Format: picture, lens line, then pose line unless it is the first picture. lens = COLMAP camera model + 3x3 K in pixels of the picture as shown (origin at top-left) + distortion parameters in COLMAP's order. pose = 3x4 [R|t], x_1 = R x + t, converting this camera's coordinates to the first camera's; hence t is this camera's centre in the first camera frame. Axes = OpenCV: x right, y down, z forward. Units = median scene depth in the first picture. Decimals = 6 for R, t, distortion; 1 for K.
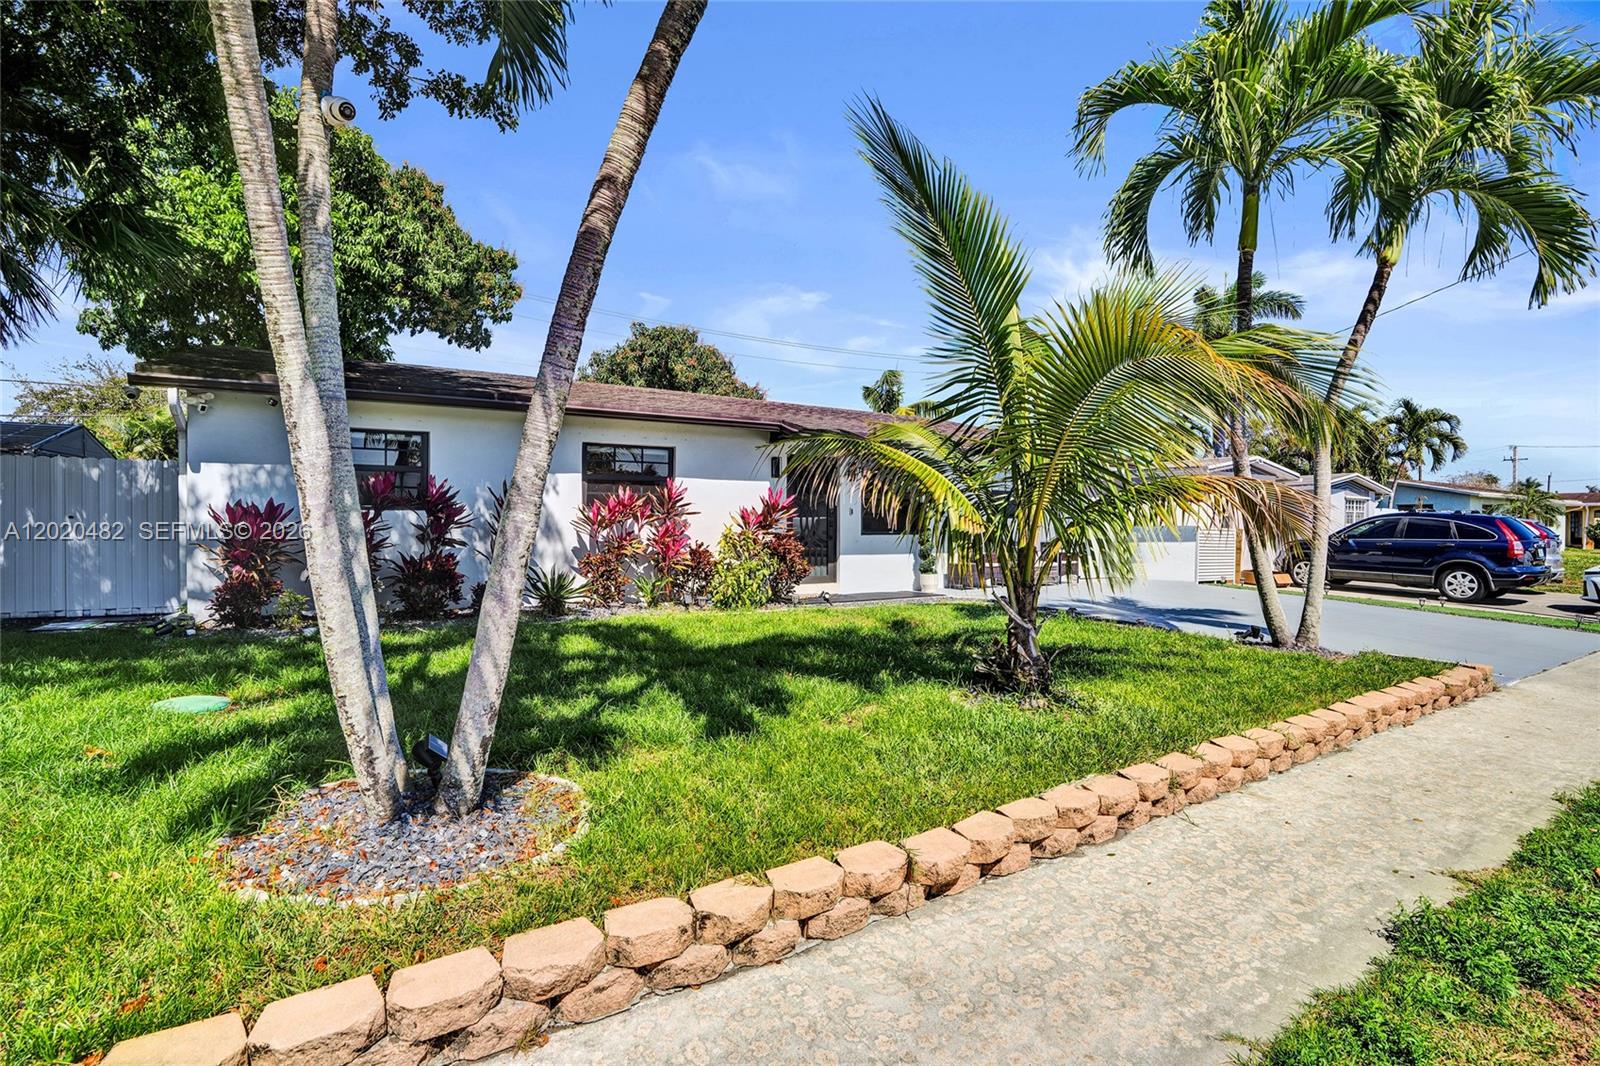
lens RADIAL K [[763.7, 0, 796.2], [0, 763.7, 532.8], [0, 0, 1]] dist [-0.003333, 0.000306]
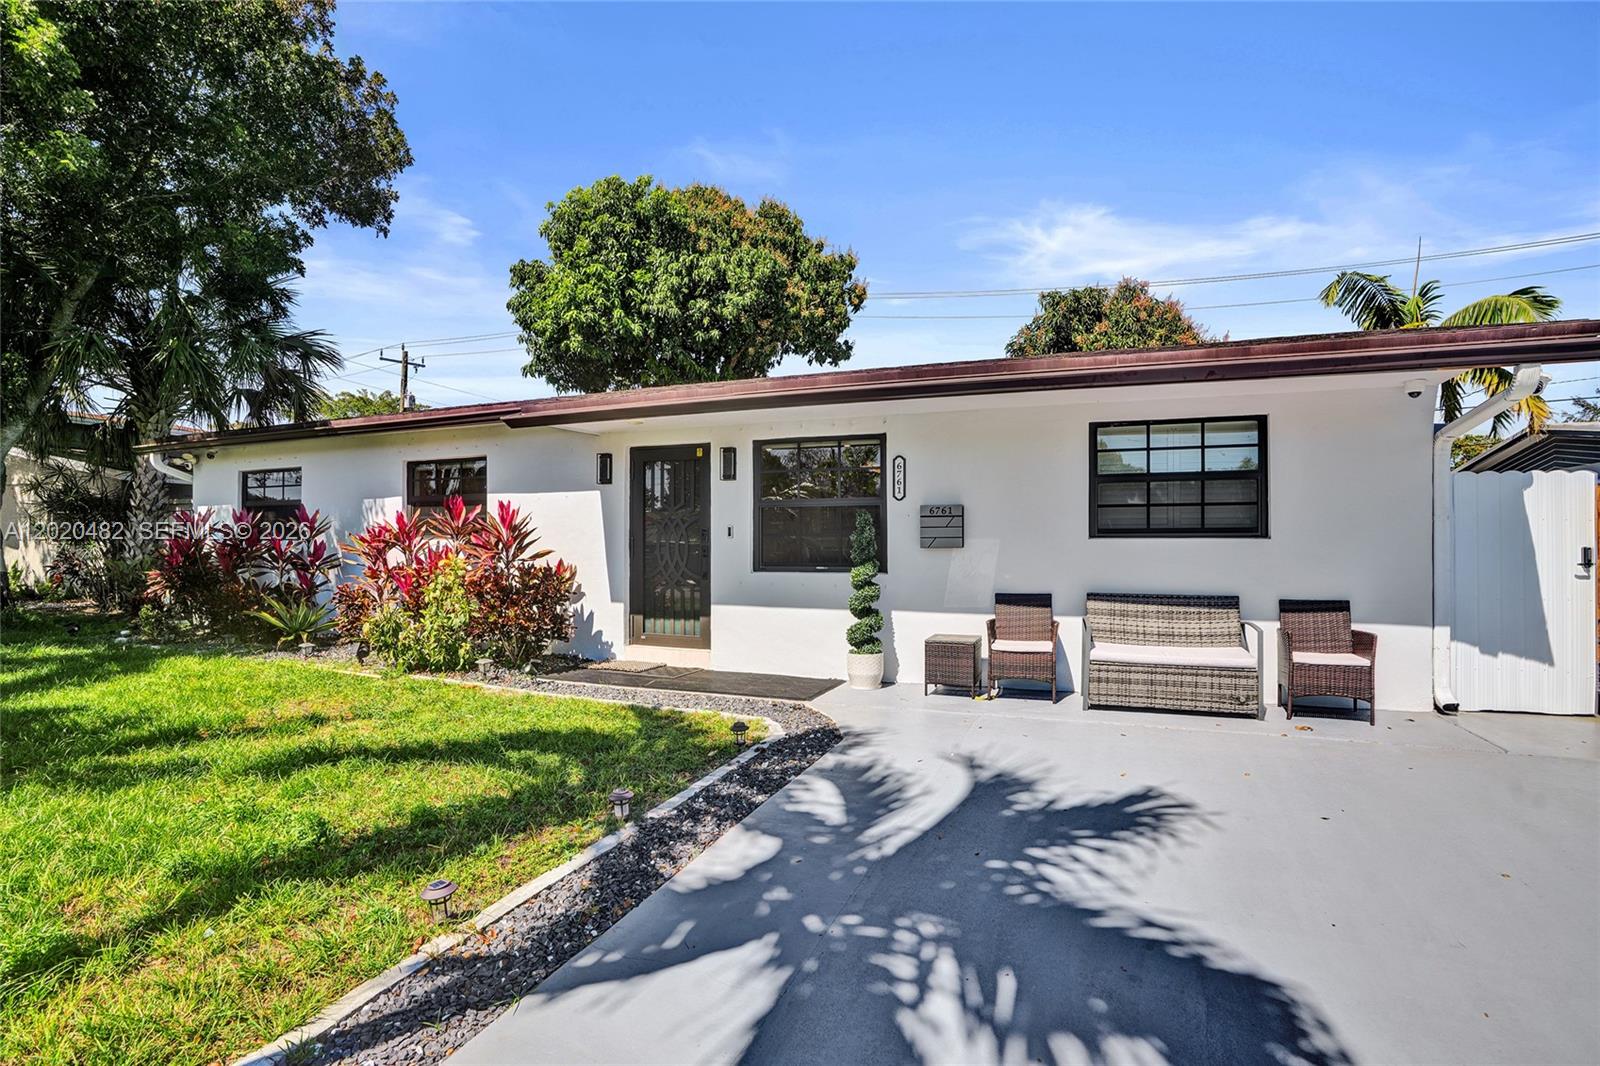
lens RADIAL K [[763.7, 0, 796.2], [0, 763.7, 532.8], [0, 0, 1]] dist [-0.003333, 0.000306]
pose [[0.611121, -0.013900, -0.791415, 0.629868], [-0.002465, 0.999808, -0.019463, -0.016842], [0.791533, 0.013845, 0.610969, 0.755955]]
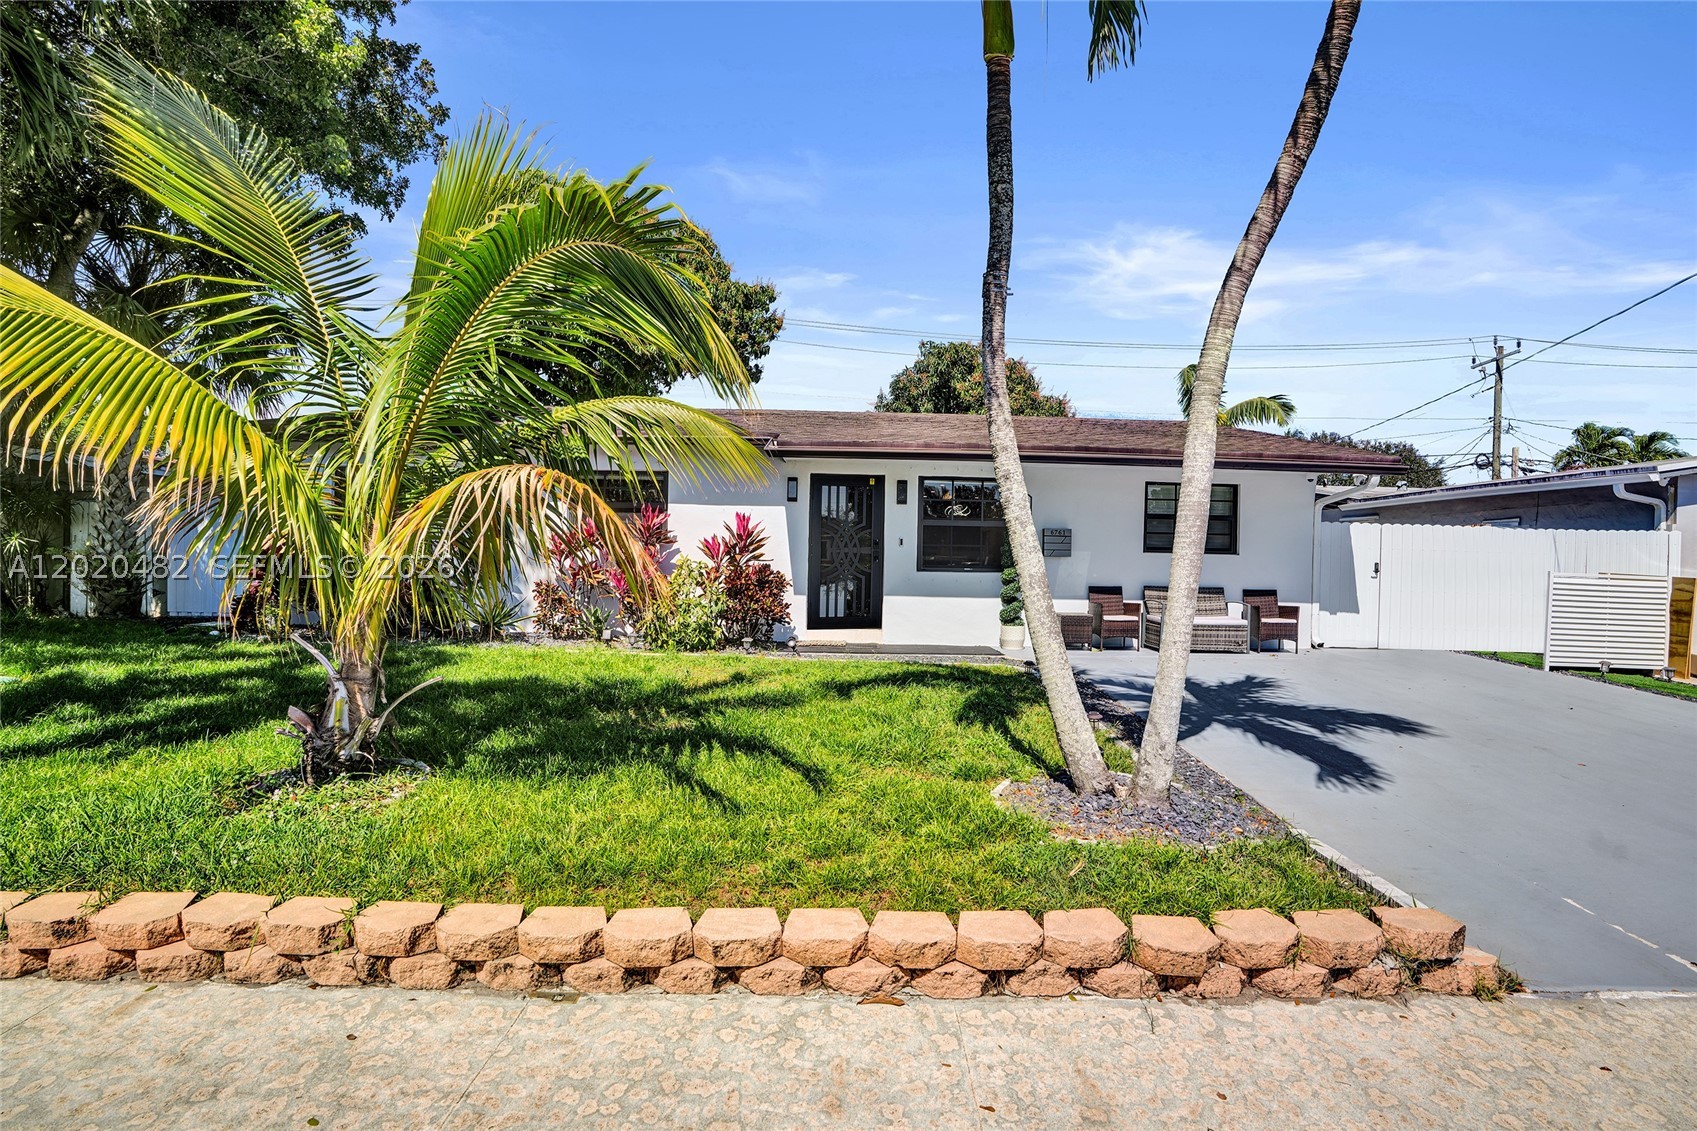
lens RADIAL K [[810.0, 0, 844.5], [0, 810.0, 565.3], [0, 0, 1]] dist [-0.003333, 0.000306]
pose [[0.866114, 0.018033, -0.499521, 0.494555], [-0.021887, 0.999759, -0.001859, 0.000123], [0.499367, 0.012543, 0.866300, 0.260859]]
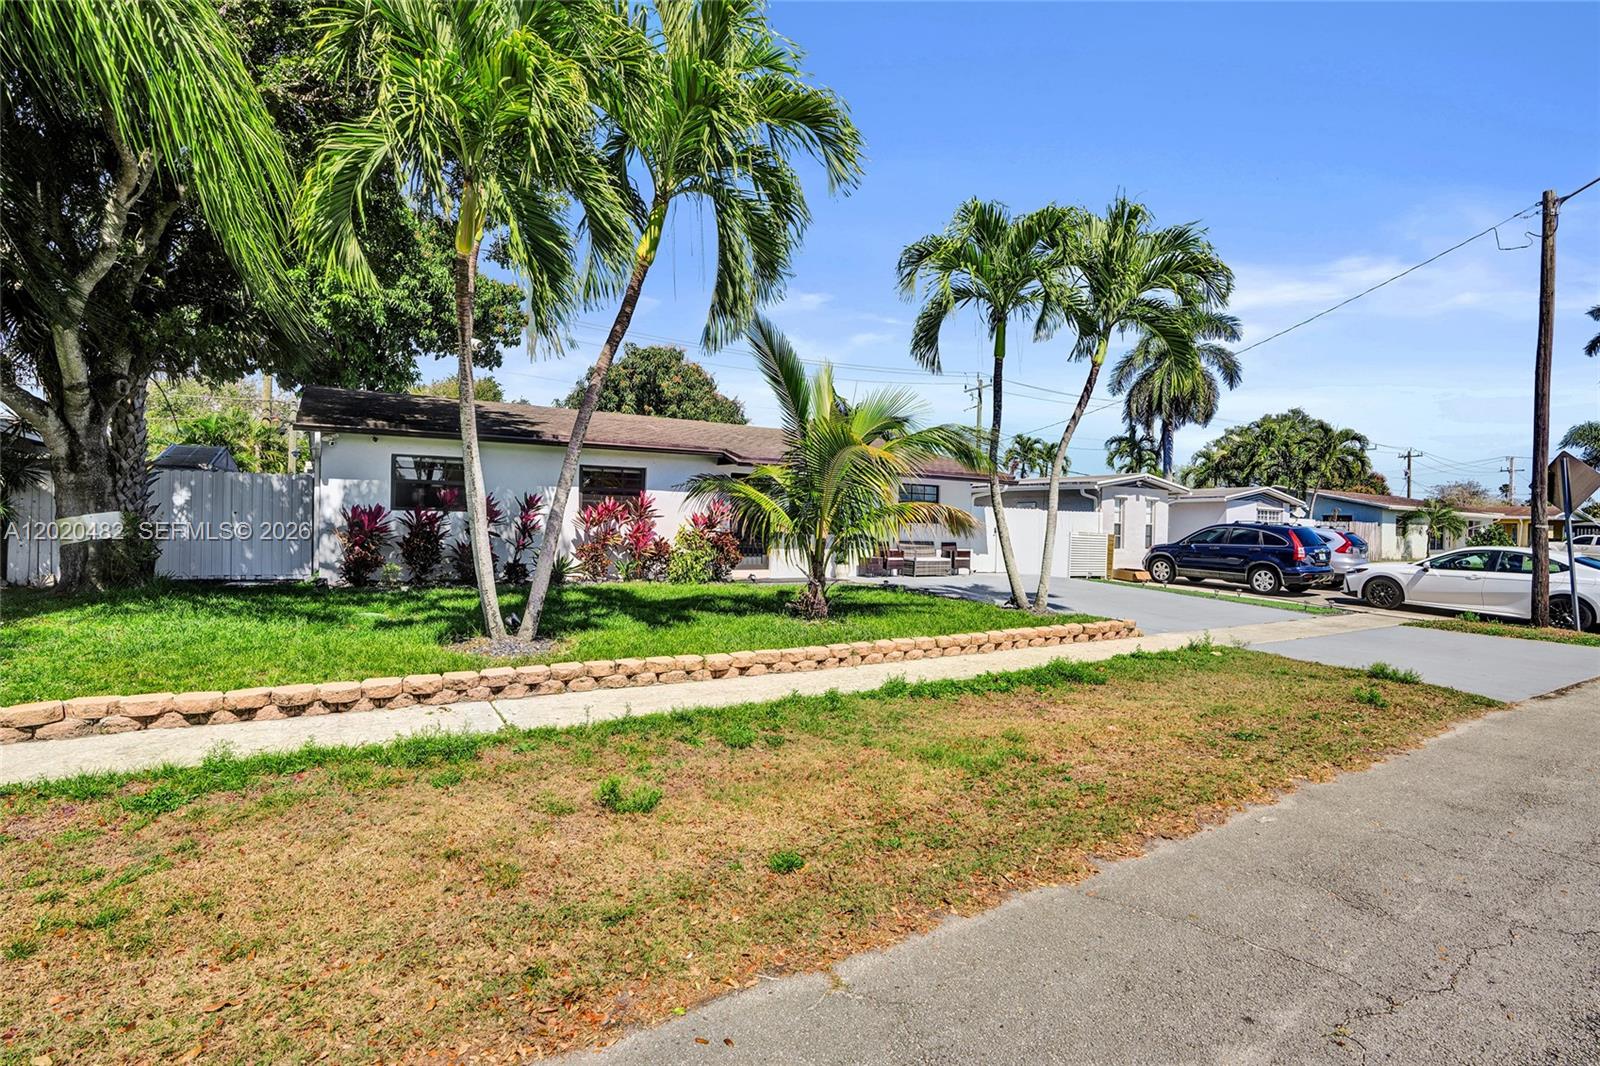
lens RADIAL K [[802.8, 0, 797.3], [0, 802.8, 542.2], [0, 0, 1]] dist [0.001358, 0.000100]
pose [[0.999829, 0.017071, -0.007093, 0.122582], [-0.016976, 0.999768, 0.013247, -0.001739], [0.007318, -0.013125, 0.999887, -0.435623]]
